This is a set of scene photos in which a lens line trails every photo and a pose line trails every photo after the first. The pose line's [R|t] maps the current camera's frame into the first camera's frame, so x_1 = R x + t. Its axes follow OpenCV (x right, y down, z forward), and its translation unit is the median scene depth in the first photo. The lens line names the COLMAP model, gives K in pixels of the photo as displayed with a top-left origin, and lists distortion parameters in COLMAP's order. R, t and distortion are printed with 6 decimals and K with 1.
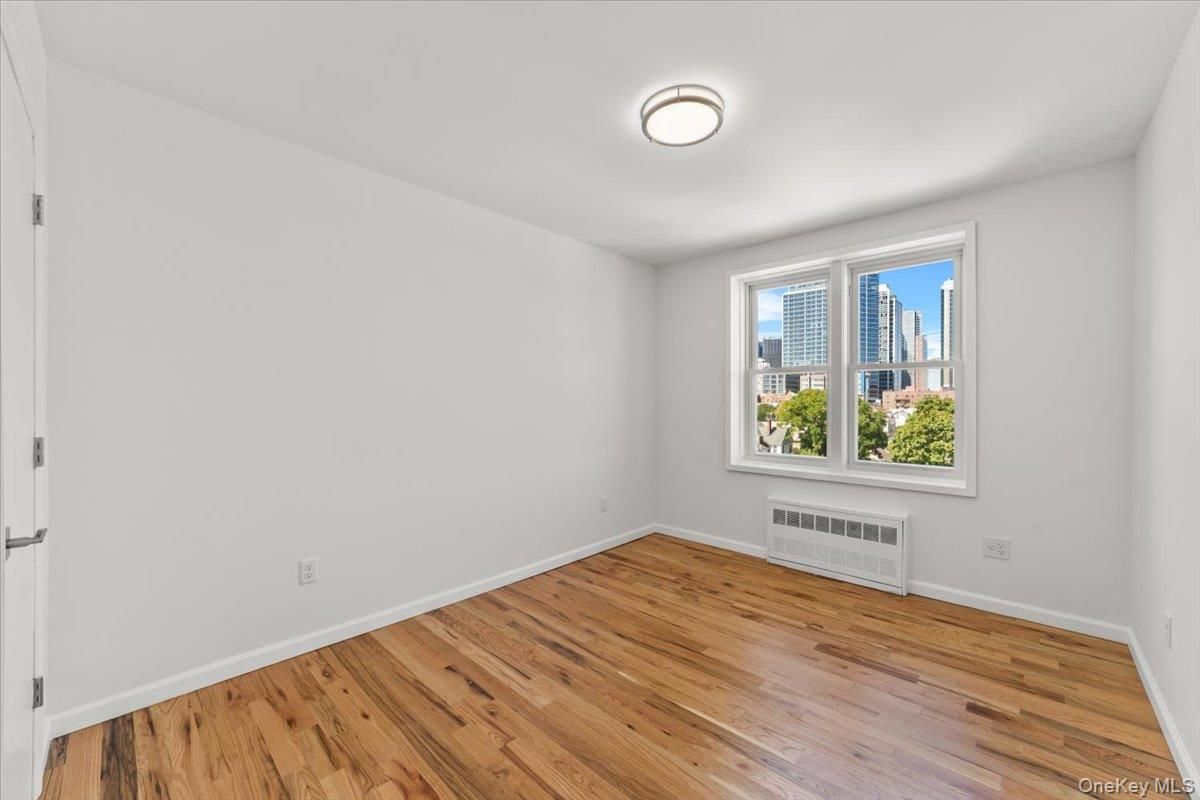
lens RADIAL K [[468.1, 0, 590.2], [0, 468.1, 405.6], [0, 0, 1]] dist [-0.010953, 0.002975]
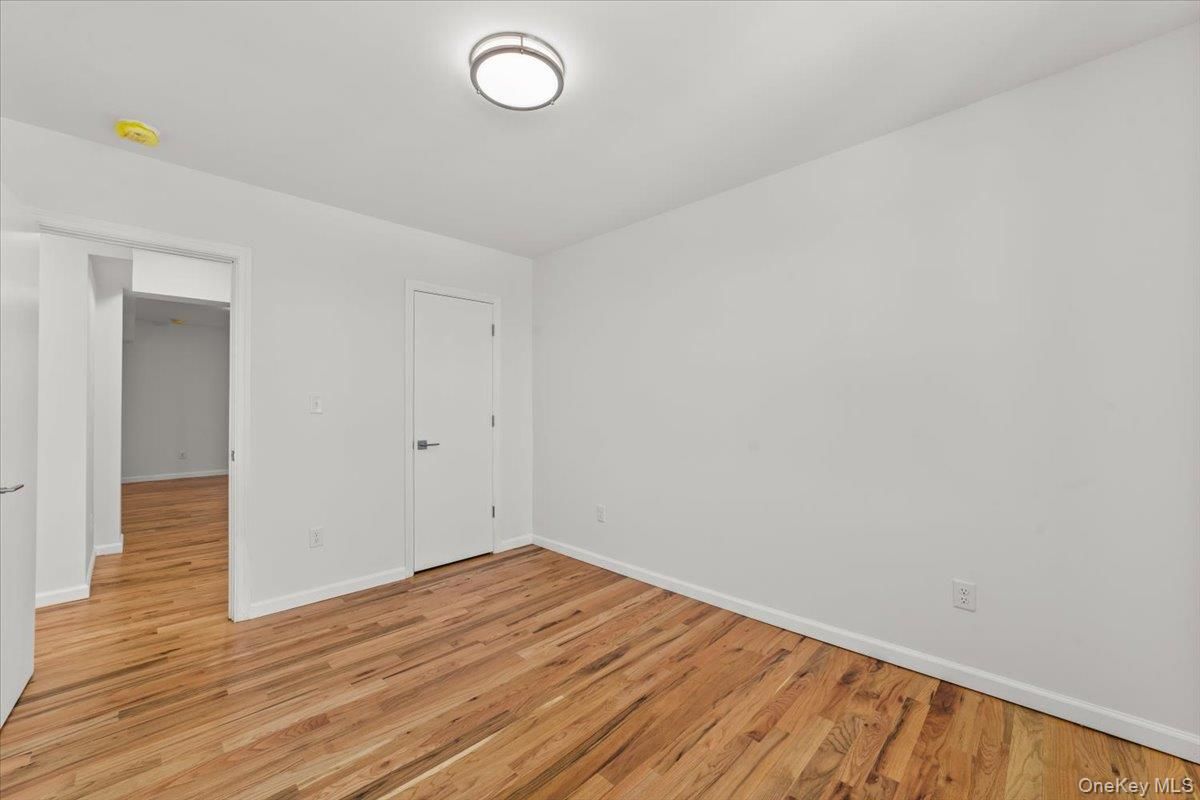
lens RADIAL K [[468.1, 0, 594.5], [0, 468.1, 391.5], [0, 0, 1]] dist [-0.010953, 0.002975]
pose [[-0.016134, -0.025957, -0.999533, 0.931348], [-0.000801, 0.999663, -0.025947, 0.001967], [0.999870, 0.000382, -0.016149, 1.019981]]
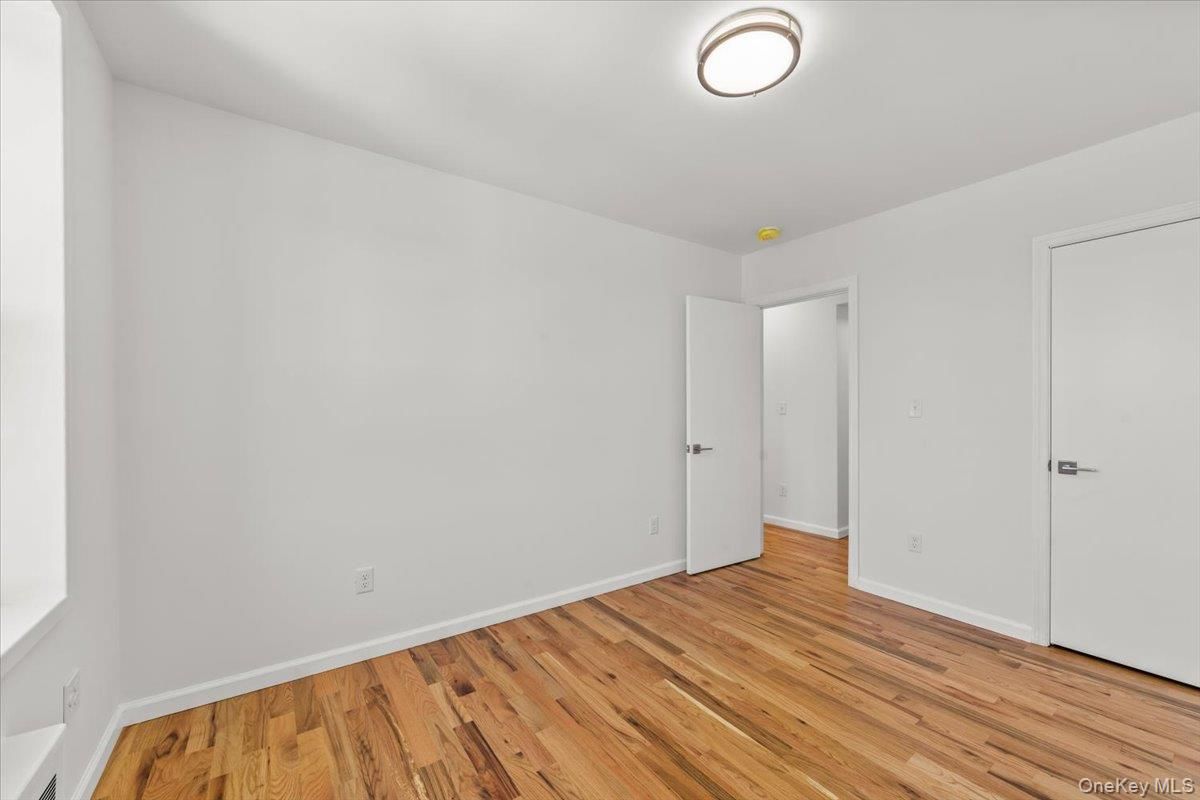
lens RADIAL K [[468.1, 0, 604.4], [0, 468.1, 407.2], [0, 0, 1]] dist [-0.010953, 0.002975]
pose [[-0.984804, 0.002338, 0.173653, 0.263893], [0.002780, 0.999993, 0.002301, -0.003843], [-0.173646, 0.002749, -0.984804, 1.634741]]
